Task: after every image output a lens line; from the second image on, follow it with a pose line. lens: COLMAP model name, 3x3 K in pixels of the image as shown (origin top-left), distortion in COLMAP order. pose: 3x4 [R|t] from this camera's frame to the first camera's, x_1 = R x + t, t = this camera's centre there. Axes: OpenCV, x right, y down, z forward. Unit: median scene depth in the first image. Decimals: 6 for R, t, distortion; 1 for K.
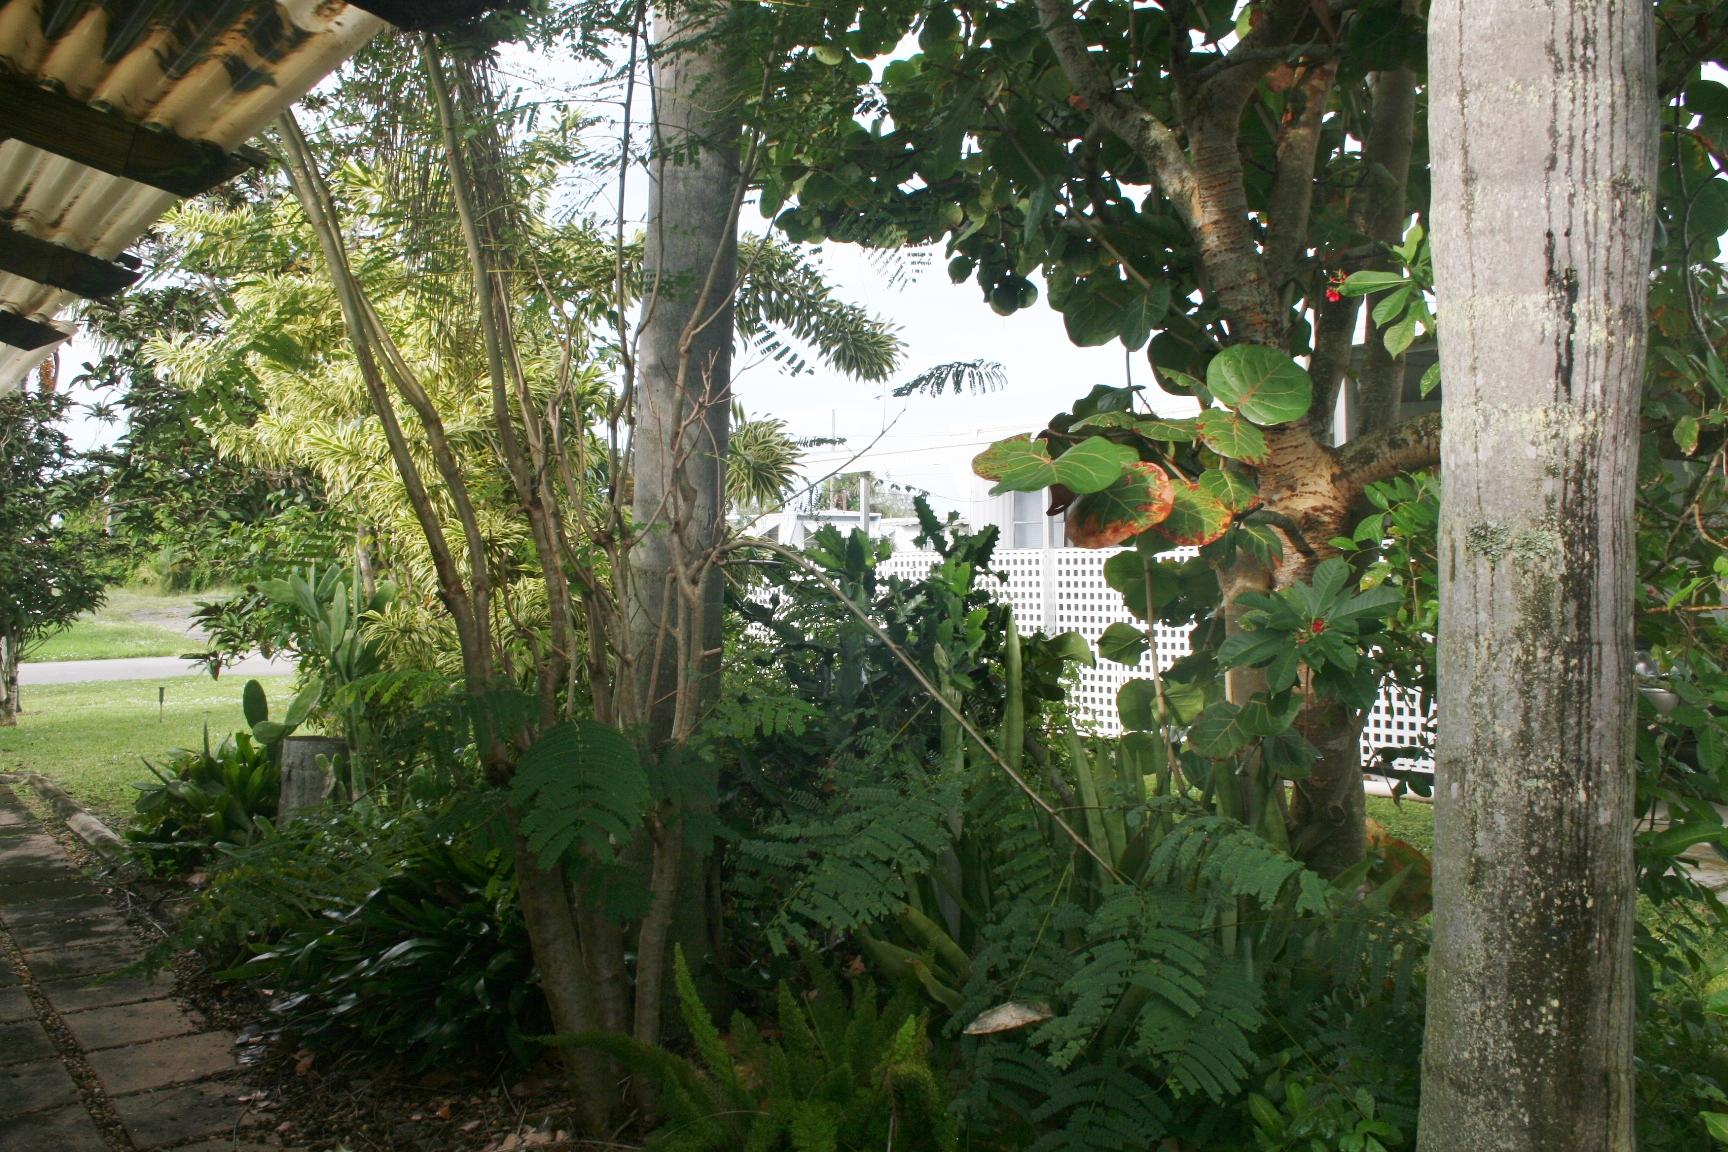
lens RADIAL K [[1582.5, 0, 856.3], [0, 1582.5, 577.1], [0, 0, 1]] dist [-0.146077, 0.146116]
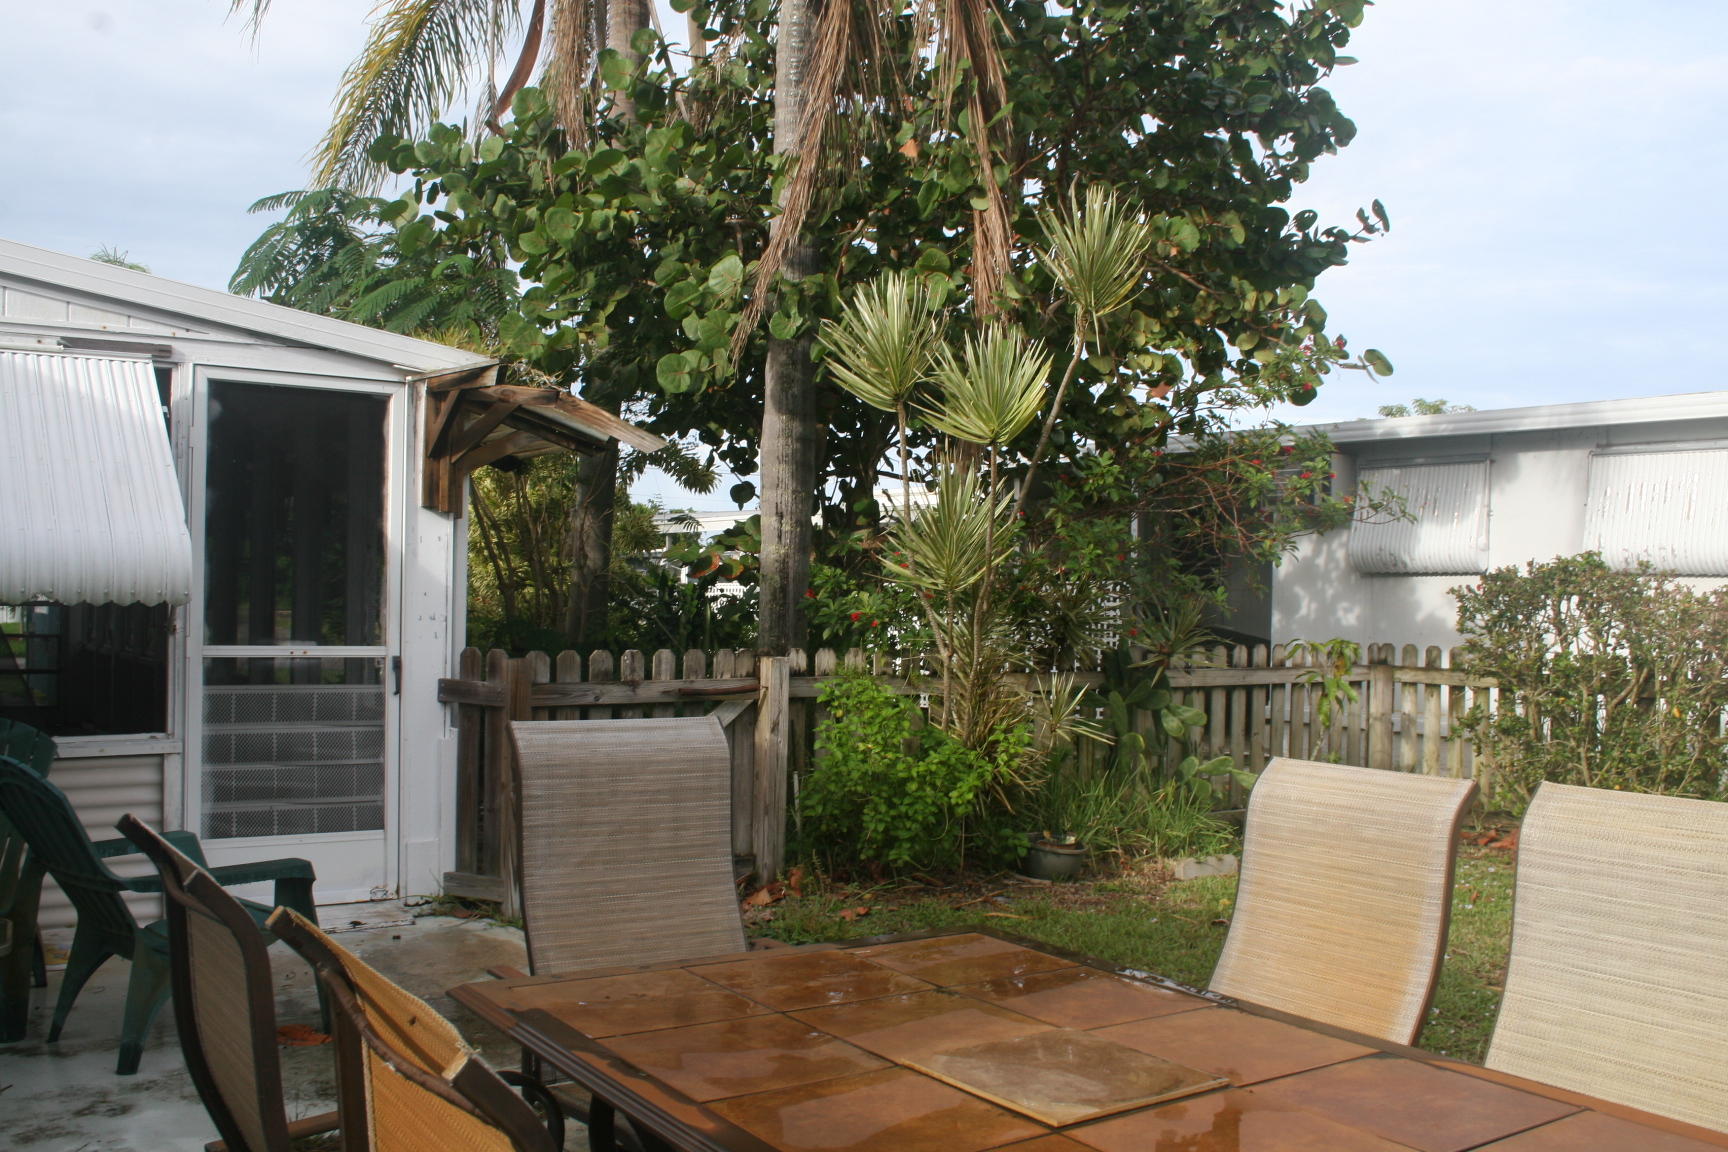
lens RADIAL K [[1582.5, 0, 856.3], [0, 1582.5, 577.1], [0, 0, 1]] dist [-0.146077, 0.146116]
pose [[0.999556, 0.029321, -0.005380, 0.401501], [-0.029420, 0.999380, -0.019351, 0.028202], [0.004809, 0.019500, 0.999798, -1.855378]]
